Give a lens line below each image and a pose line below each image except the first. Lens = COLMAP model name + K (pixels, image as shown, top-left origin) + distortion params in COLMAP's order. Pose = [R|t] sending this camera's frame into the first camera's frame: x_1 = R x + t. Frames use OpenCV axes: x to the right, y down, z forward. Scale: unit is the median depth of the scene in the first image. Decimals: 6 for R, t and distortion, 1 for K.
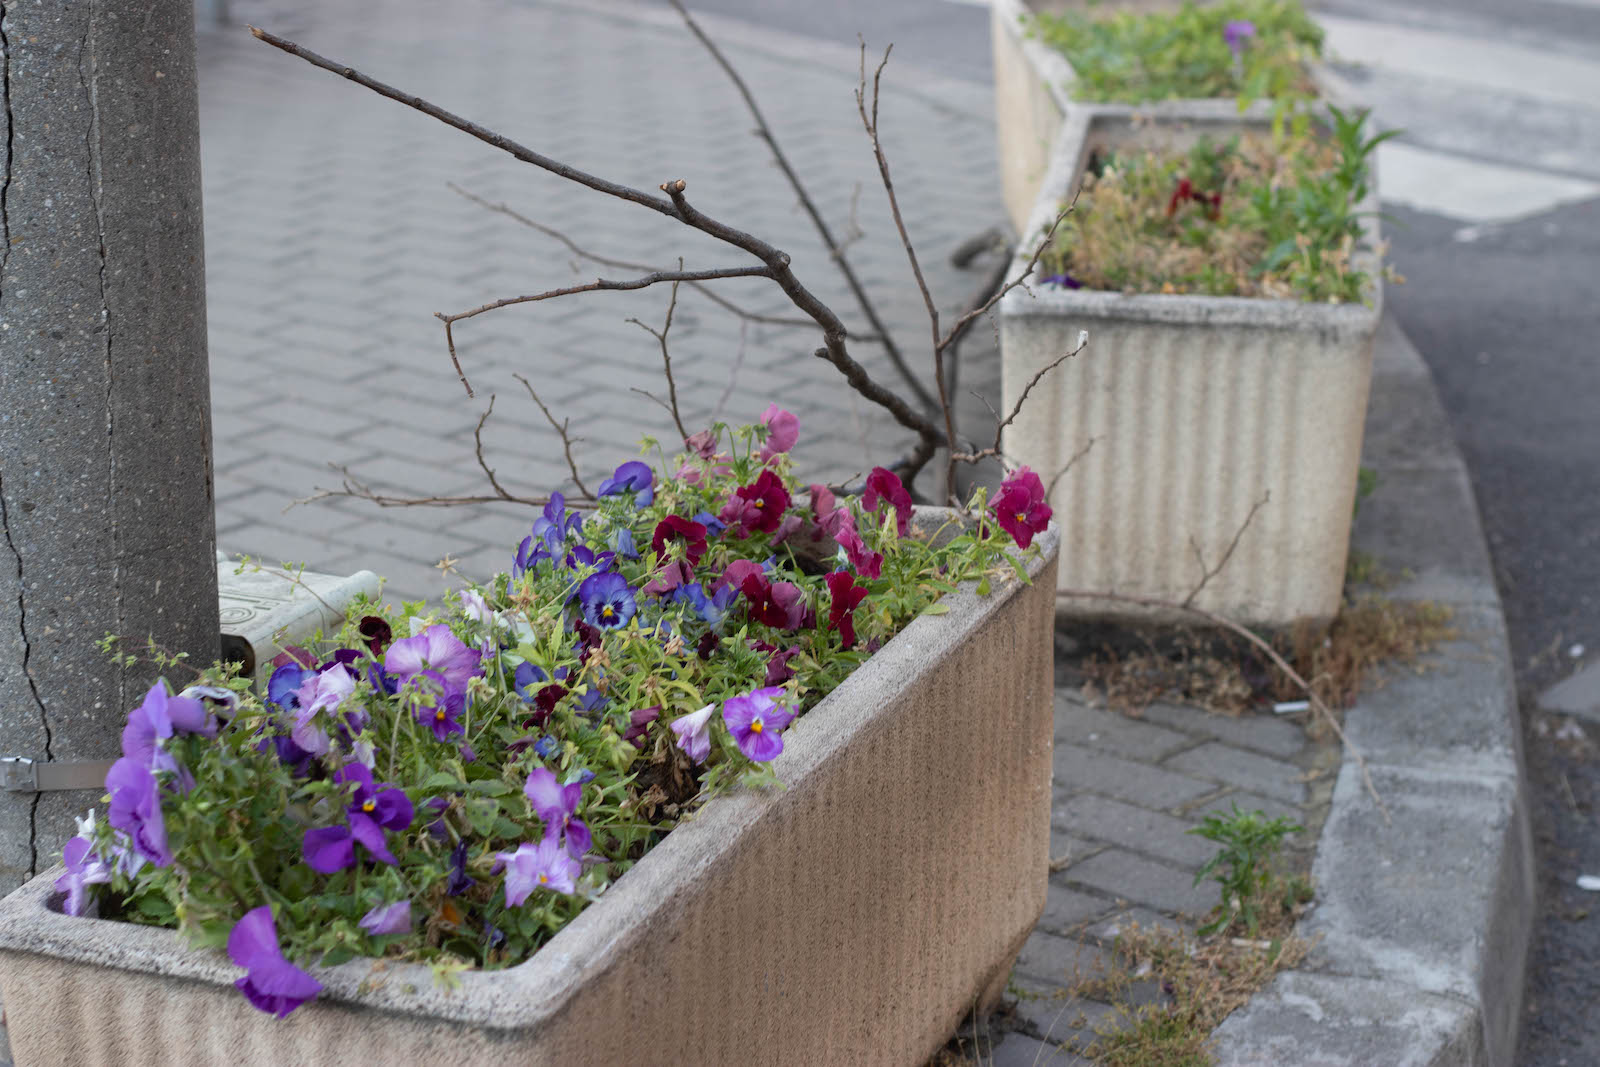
lens RADIAL K [[3832.3, 0, 800.0], [0, 3832.3, 533.5], [0, 0, 1]] dist [-0.042378, -0.247475]
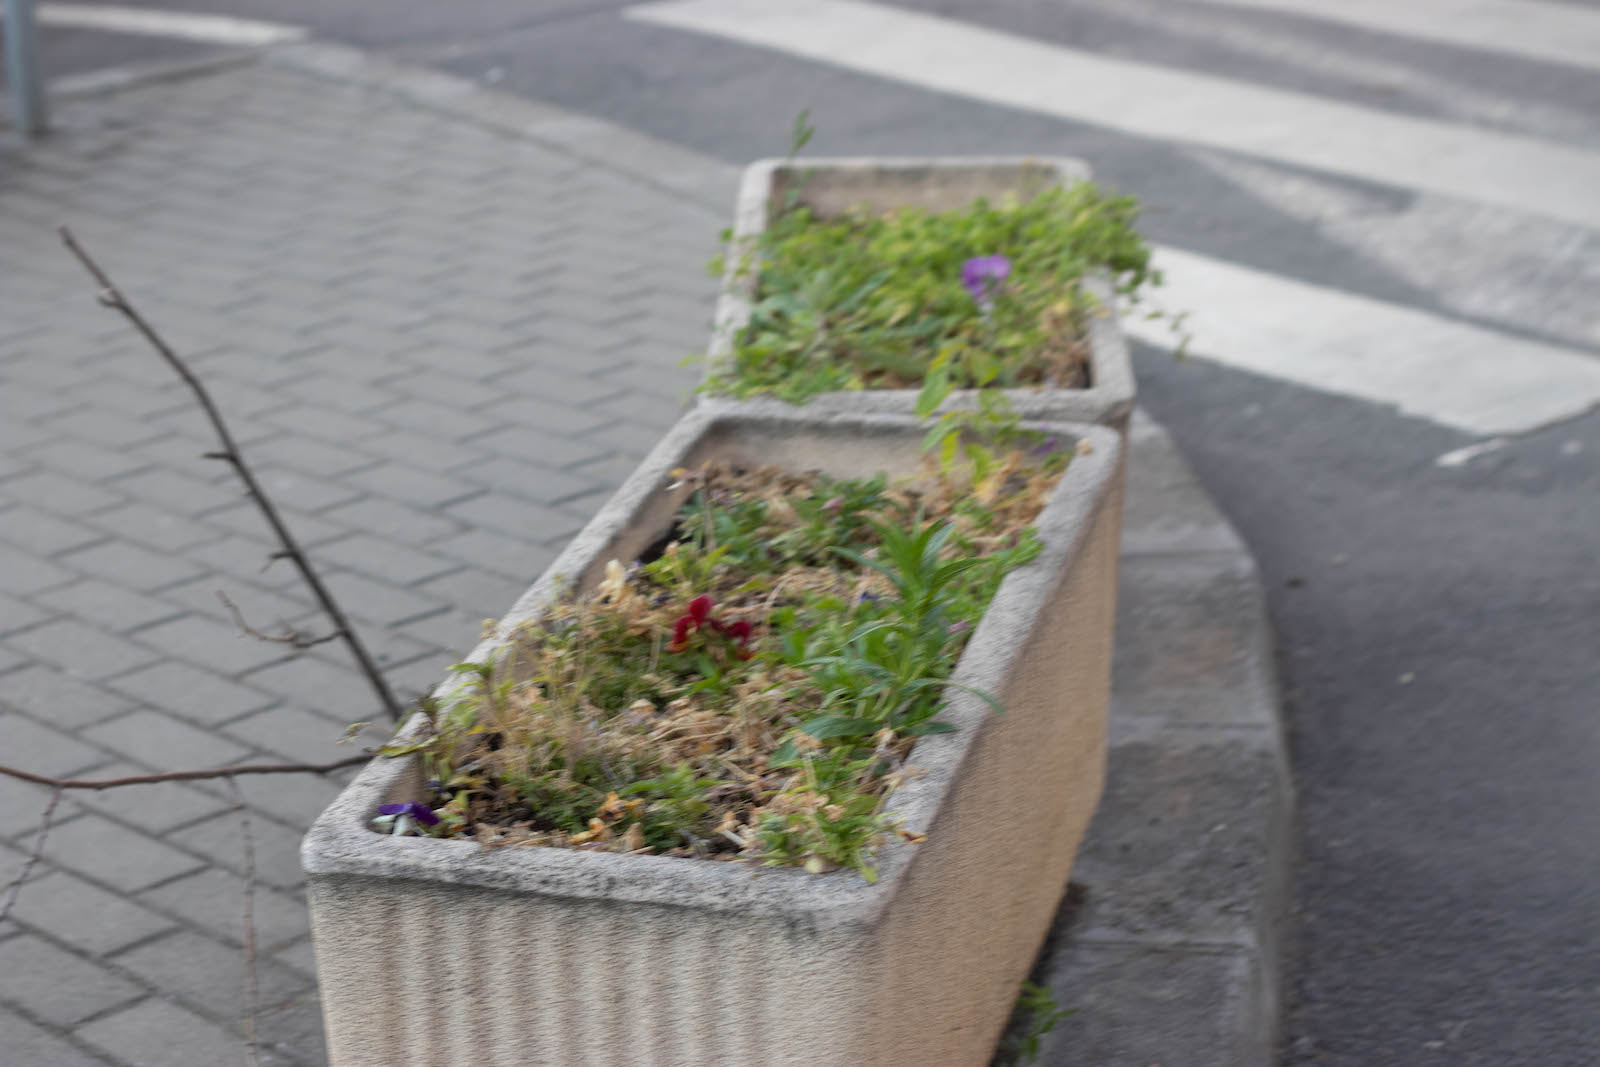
lens RADIAL K [[3874.8, 0, 800.0], [0, 3874.8, 533.5], [0, 0, 1]] dist [-0.055383, -0.082493]
pose [[0.996400, 0.006627, -0.084512, 0.187764], [-0.005844, 0.999938, 0.009509, -0.119056], [0.084569, -0.008981, 0.996377, 0.380582]]
